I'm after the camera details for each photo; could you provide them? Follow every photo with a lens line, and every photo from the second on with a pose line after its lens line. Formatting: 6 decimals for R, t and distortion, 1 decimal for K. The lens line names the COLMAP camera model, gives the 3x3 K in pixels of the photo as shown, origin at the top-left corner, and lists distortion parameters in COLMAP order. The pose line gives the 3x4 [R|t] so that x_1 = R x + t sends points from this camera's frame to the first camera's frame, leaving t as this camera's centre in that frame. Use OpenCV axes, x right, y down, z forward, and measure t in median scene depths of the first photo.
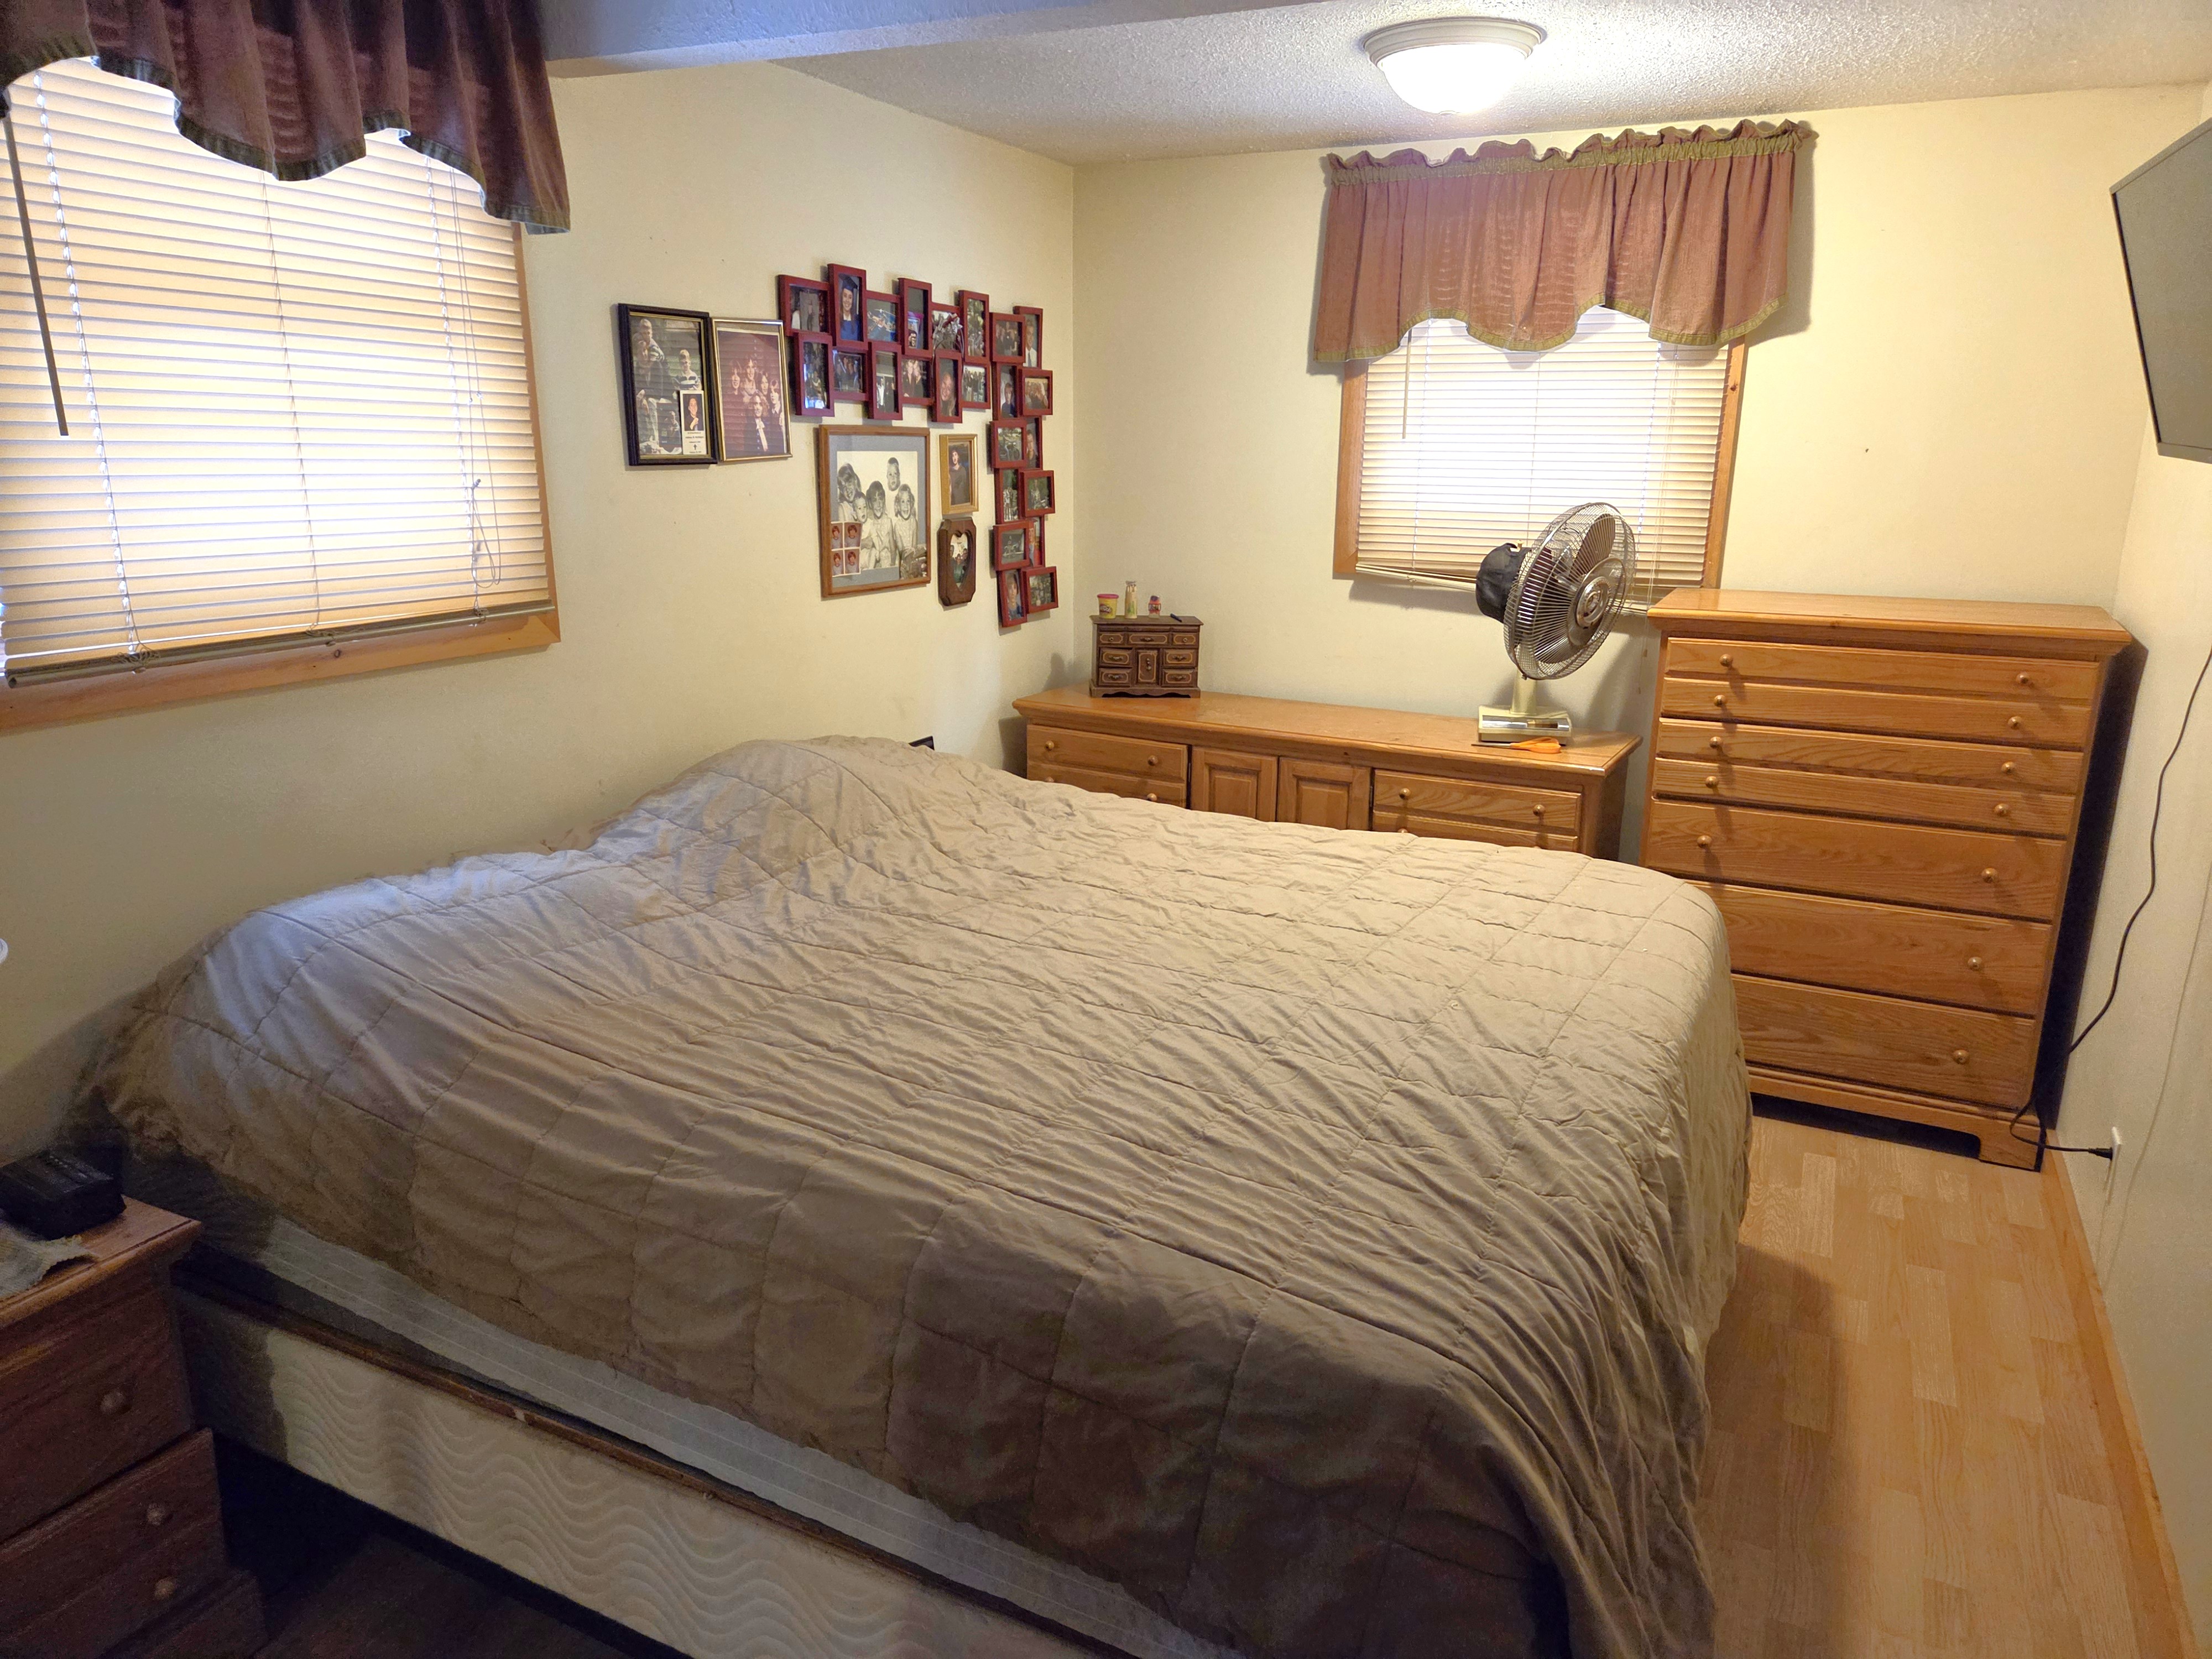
lens RADIAL K [[1478.6, 0, 1098.9], [0, 1478.6, 831.5], [0, 0, 1]] dist [0.099241, -0.080972]
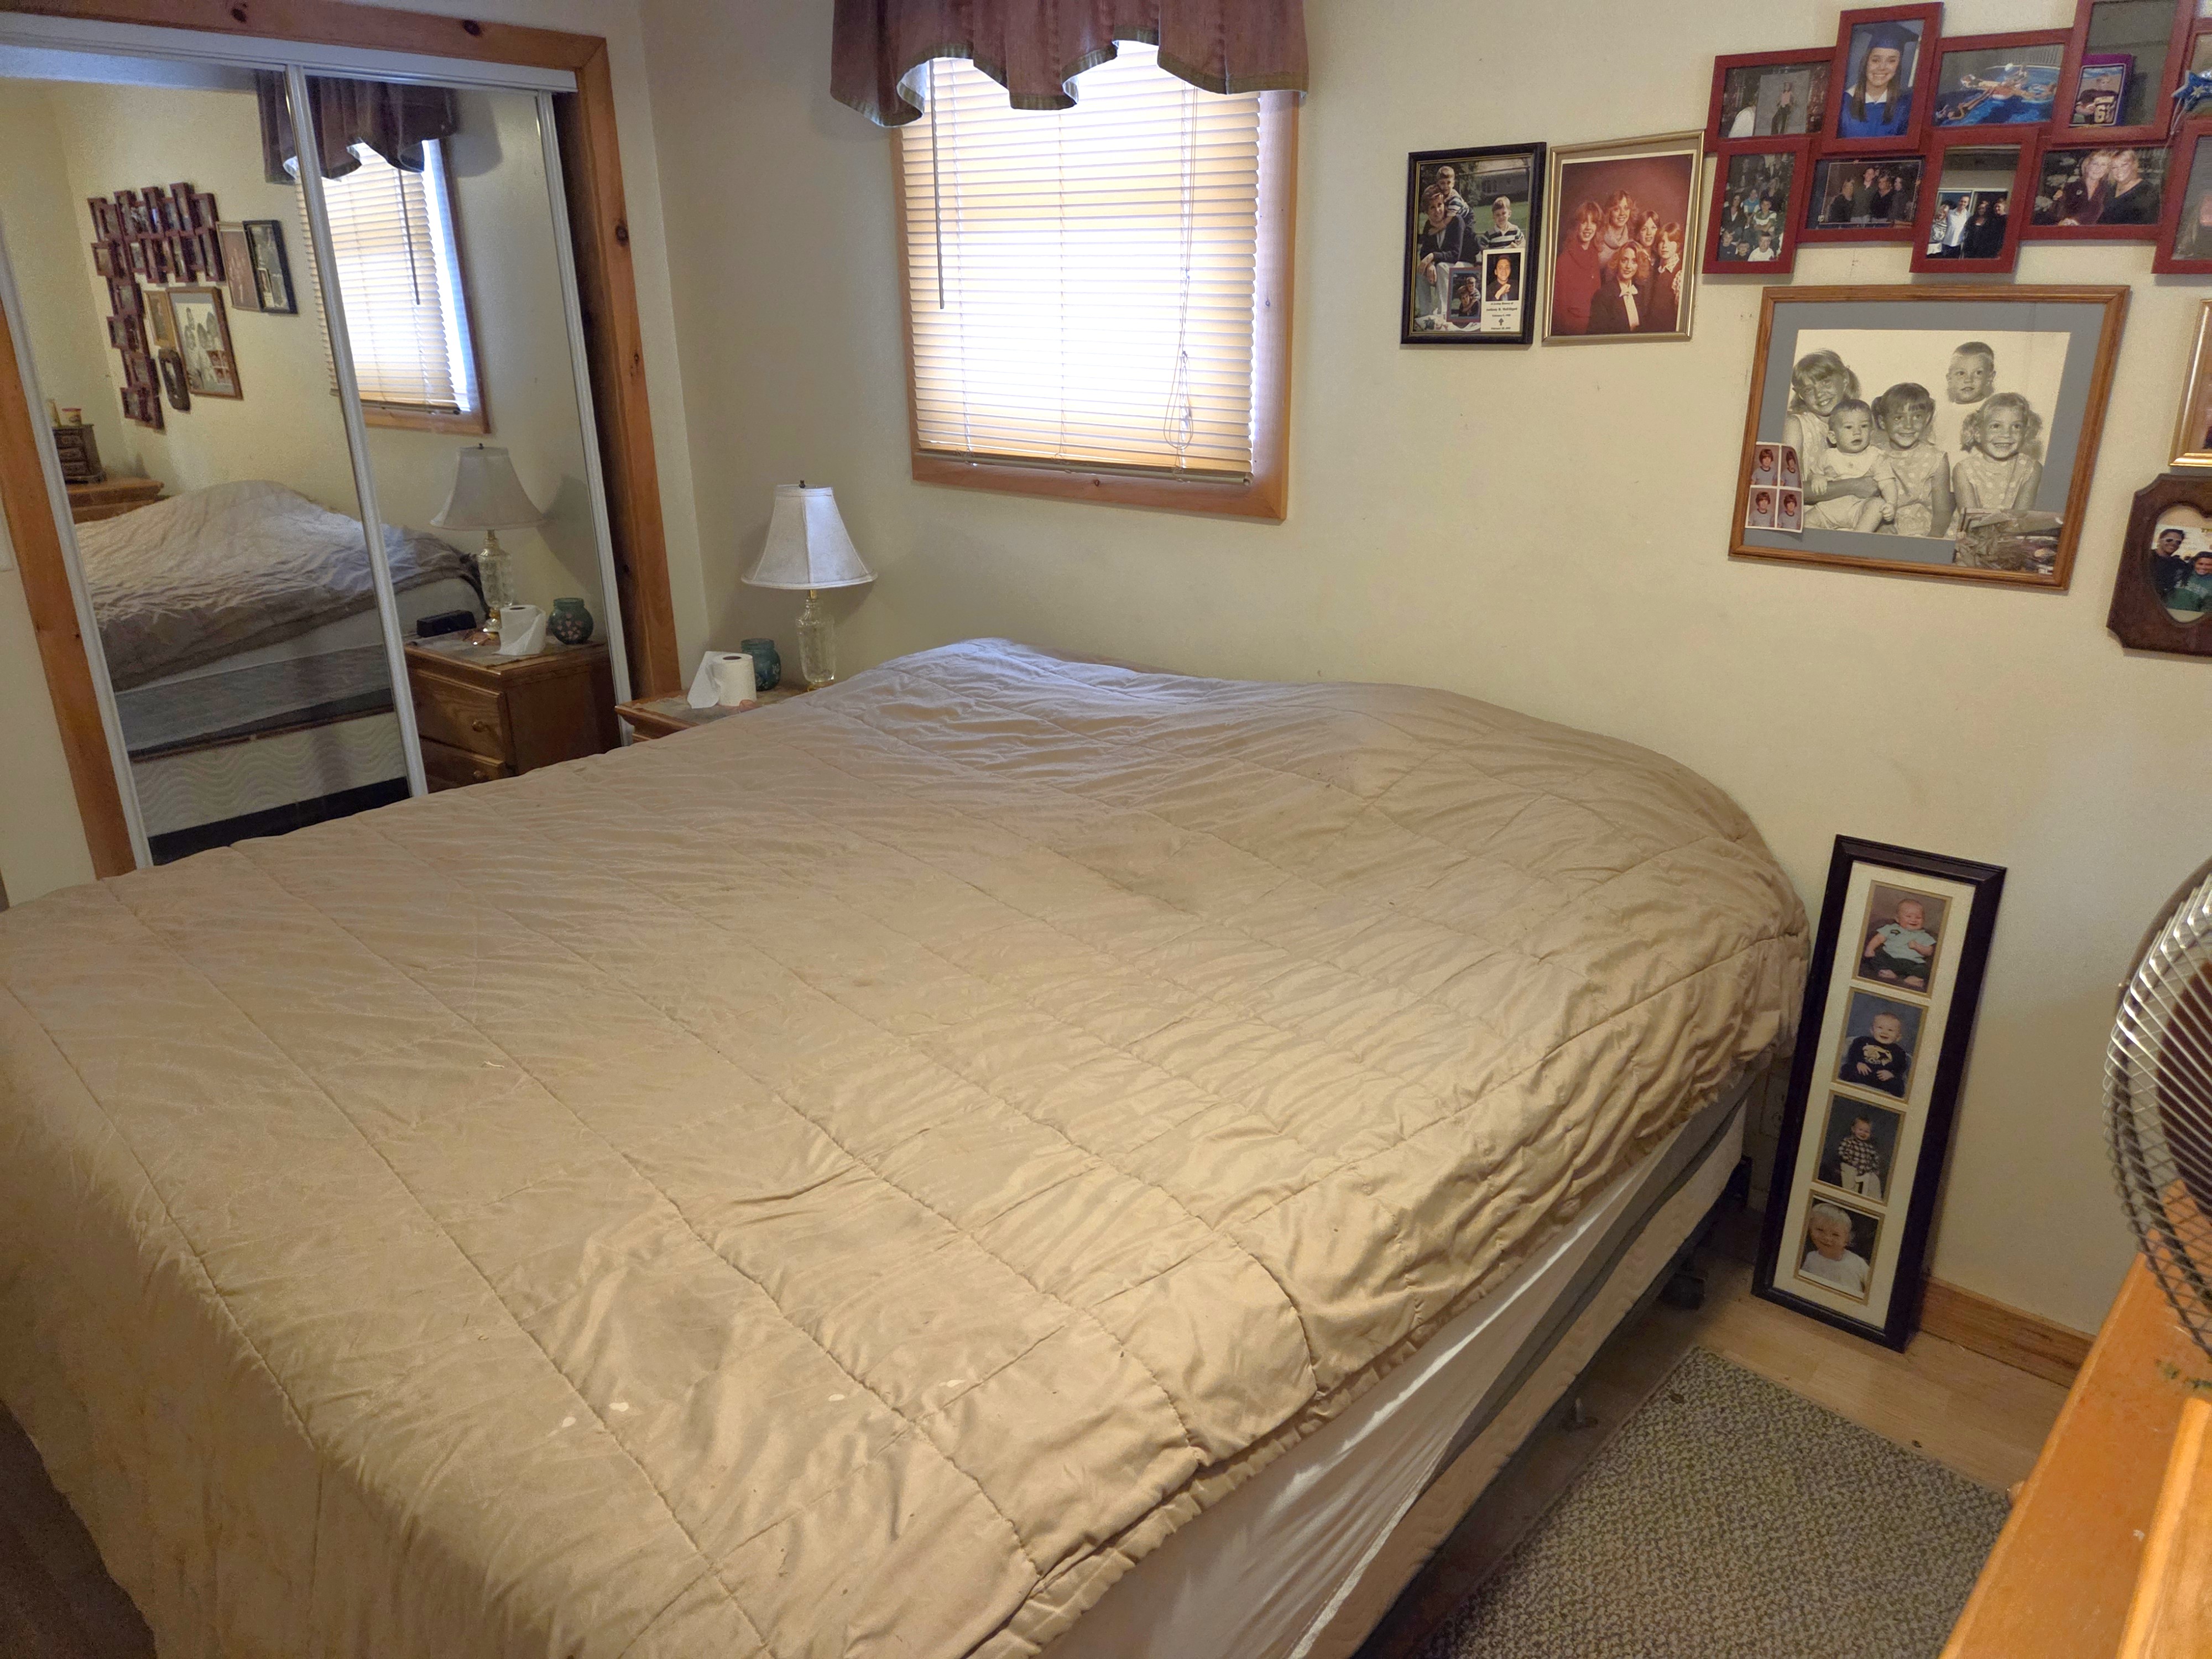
lens RADIAL K [[1478.6, 0, 1098.9], [0, 1478.6, 831.5], [0, 0, 1]] dist [0.099241, -0.080972]
pose [[-0.222271, 0.306817, -0.925451, 0.543826], [-0.267264, 0.893663, 0.360468, -0.219209], [0.937638, 0.327461, -0.116635, 0.876602]]
